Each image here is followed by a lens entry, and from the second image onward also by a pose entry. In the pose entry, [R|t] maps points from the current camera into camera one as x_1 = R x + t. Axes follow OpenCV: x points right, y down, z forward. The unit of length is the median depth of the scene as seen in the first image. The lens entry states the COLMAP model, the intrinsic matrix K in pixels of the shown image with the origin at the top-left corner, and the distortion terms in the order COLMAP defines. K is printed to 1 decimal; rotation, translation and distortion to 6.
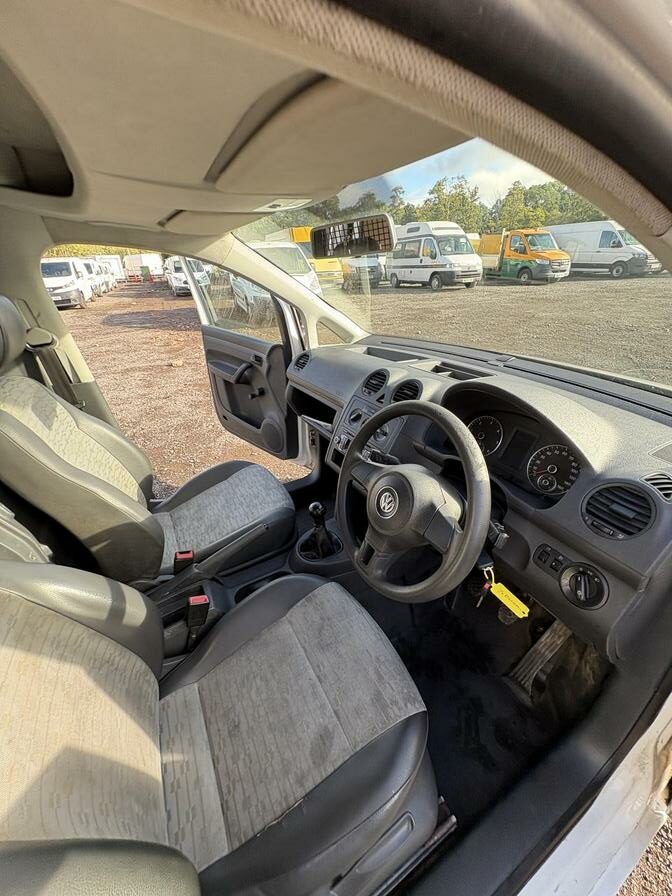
lens RADIAL K [[358.4, 0, 331.2], [0, 358.4, 449.0], [0, 0, 1]] dist [0.001598, -0.000251]
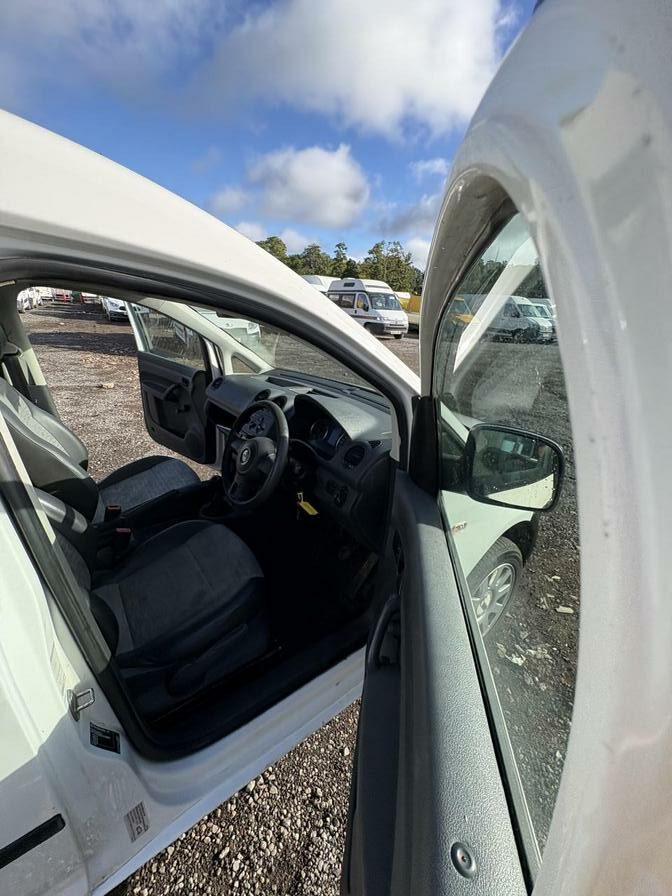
lens RADIAL K [[365.0, 0, 336.0], [0, 365.0, 448.0], [0, 0, 1]] dist [-0.000356, 0.012041]
pose [[0.984675, 0.037135, 0.170399, 0.052206], [-0.018541, 0.993820, -0.109441, 0.054399], [-0.173410, 0.104605, 0.979279, -0.154067]]
